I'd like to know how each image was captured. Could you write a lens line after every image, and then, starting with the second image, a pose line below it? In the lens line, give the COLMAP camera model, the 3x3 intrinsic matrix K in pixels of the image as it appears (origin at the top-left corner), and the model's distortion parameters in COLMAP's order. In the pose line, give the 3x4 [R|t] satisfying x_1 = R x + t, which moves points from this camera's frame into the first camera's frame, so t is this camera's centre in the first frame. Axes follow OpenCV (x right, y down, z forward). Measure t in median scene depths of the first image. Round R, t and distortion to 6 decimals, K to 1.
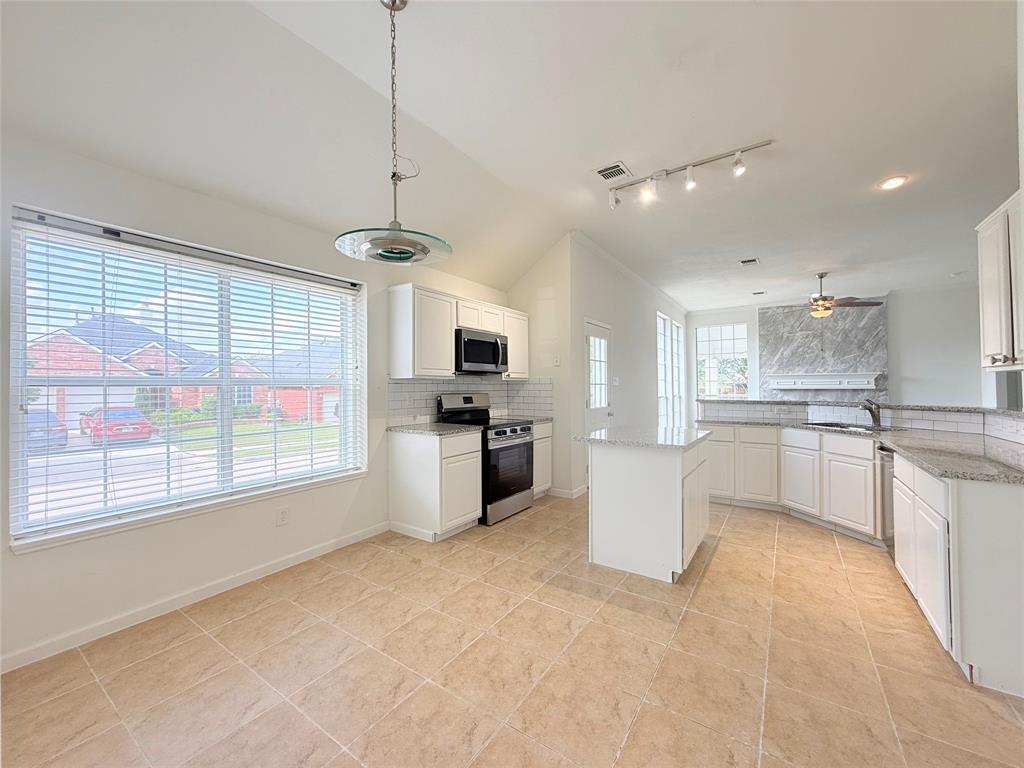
lens RADIAL K [[407.2, 0, 510.2], [0, 407.2, 383.9], [0, 0, 1]] dist [0.000169, 0.000524]
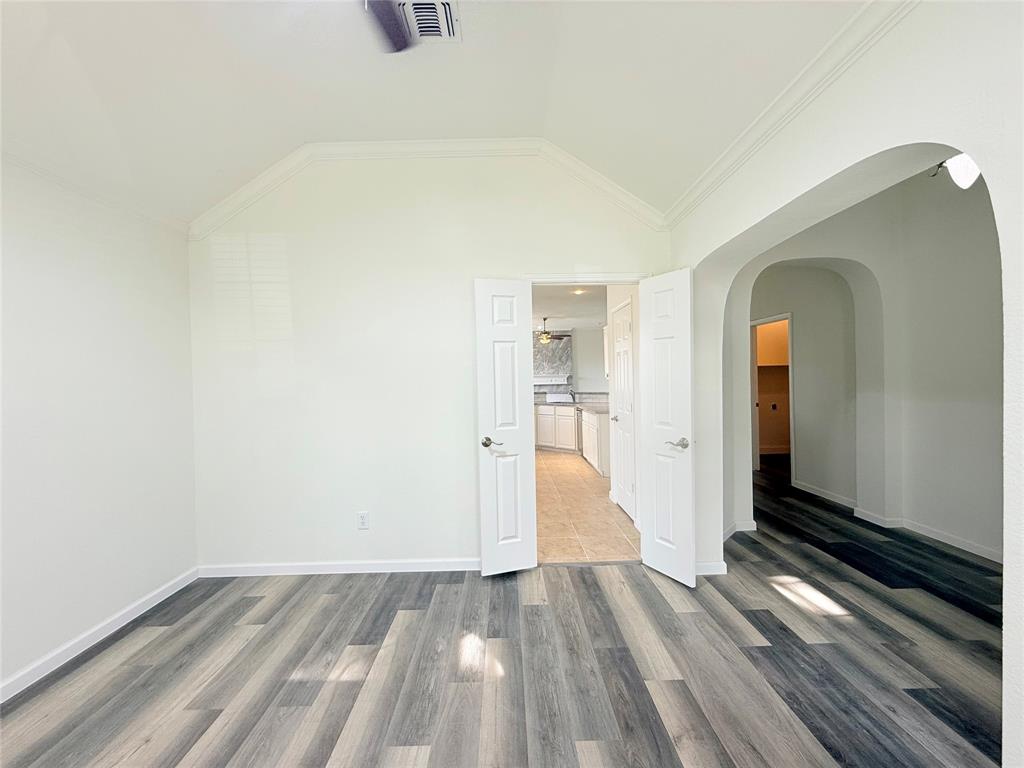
lens RADIAL K [[407.2, 0, 507.1], [0, 407.2, 381.4], [0, 0, 1]] dist [0.000169, 0.000524]
pose [[0.822390, -0.016896, 0.568673, -0.620532], [0.017716, 0.999835, 0.004086, -0.021907], [-0.568648, 0.006715, 0.822554, -0.576254]]
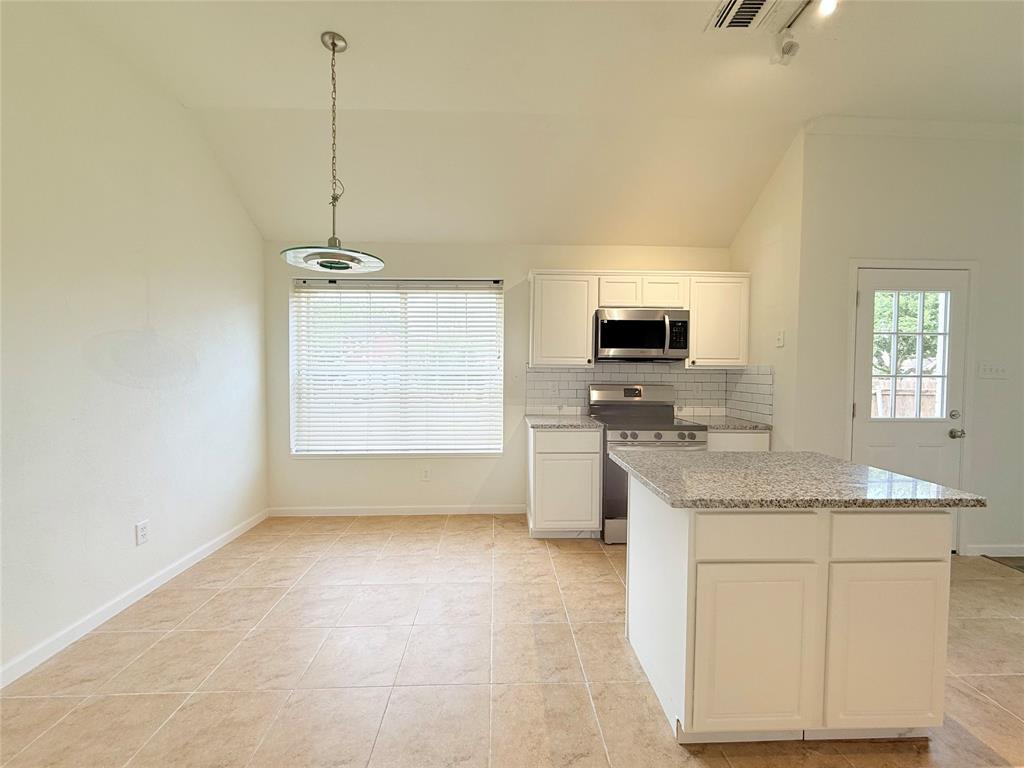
lens RADIAL K [[407.2, 0, 510.5], [0, 407.2, 384.0], [0, 0, 1]] dist [0.000169, 0.000524]
pose [[0.590744, 0.034540, -0.806119, 0.492512], [-0.004443, 0.999207, 0.039557, -0.011873], [0.806846, -0.019787, 0.590430, 0.352437]]
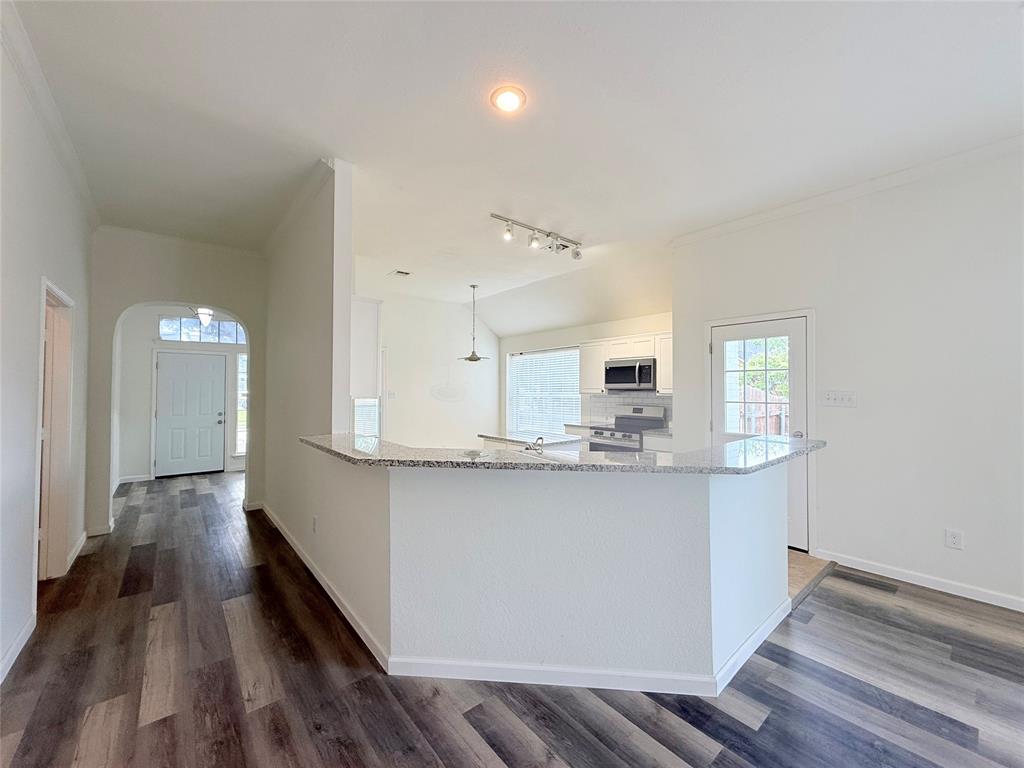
lens RADIAL K [[407.2, 0, 508.9], [0, 407.2, 382.1], [0, 0, 1]] dist [0.000169, 0.000524]
pose [[-0.278260, -0.014998, -0.960389, 1.485378], [0.005523, 0.999837, -0.017215, -0.036646], [0.960490, -0.010095, -0.278132, 1.126187]]
